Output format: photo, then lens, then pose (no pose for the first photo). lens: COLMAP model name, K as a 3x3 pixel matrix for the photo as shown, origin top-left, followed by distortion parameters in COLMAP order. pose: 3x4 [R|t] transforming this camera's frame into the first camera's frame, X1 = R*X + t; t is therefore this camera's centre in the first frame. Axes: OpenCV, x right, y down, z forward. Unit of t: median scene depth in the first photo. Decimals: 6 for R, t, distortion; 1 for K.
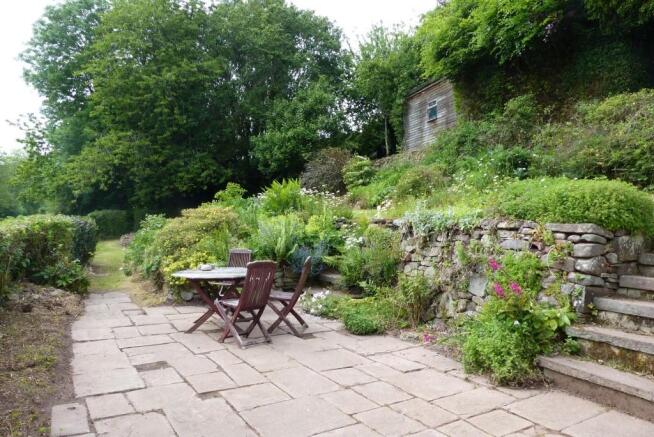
lens RADIAL K [[497.1, 0, 327.0], [0, 497.1, 218.5], [0, 0, 1]] dist [-0.003993, 0.001844]
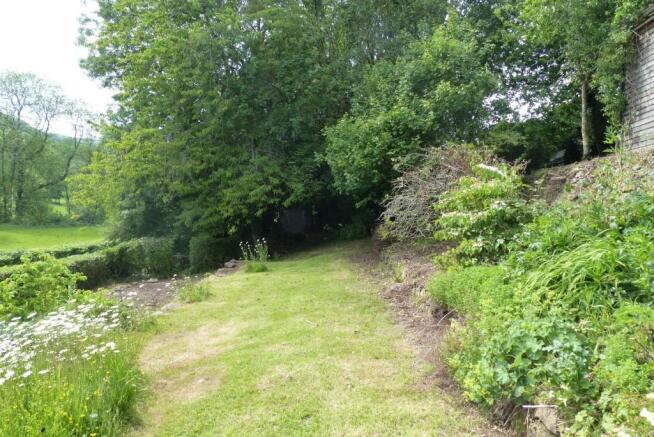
lens RADIAL K [[497.1, 0, 327.0], [0, 497.1, 218.5], [0, 0, 1]] dist [-0.003993, 0.001844]
pose [[0.932592, 0.032924, -0.359426, 0.062148], [-0.033758, 0.999422, 0.003958, -0.060584], [0.359349, 0.008442, 0.933165, 0.449654]]
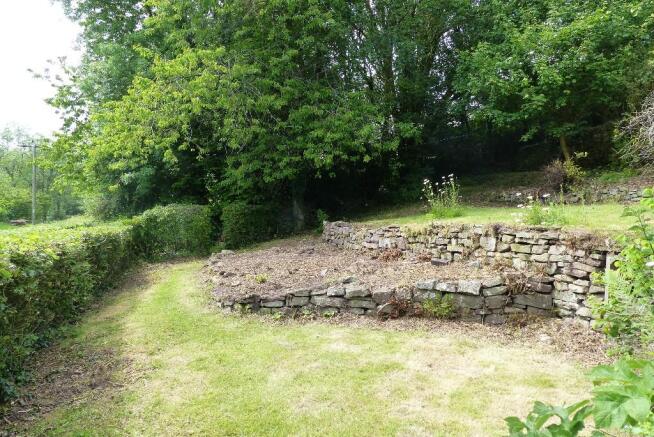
lens RADIAL K [[497.1, 0, 327.0], [0, 497.1, 218.5], [0, 0, 1]] dist [-0.003993, 0.001844]
pose [[0.992762, -0.003411, -0.120048, -0.225306], [0.004619, 0.999941, 0.009788, -0.007183], [0.120007, -0.010272, 0.992720, 0.503068]]
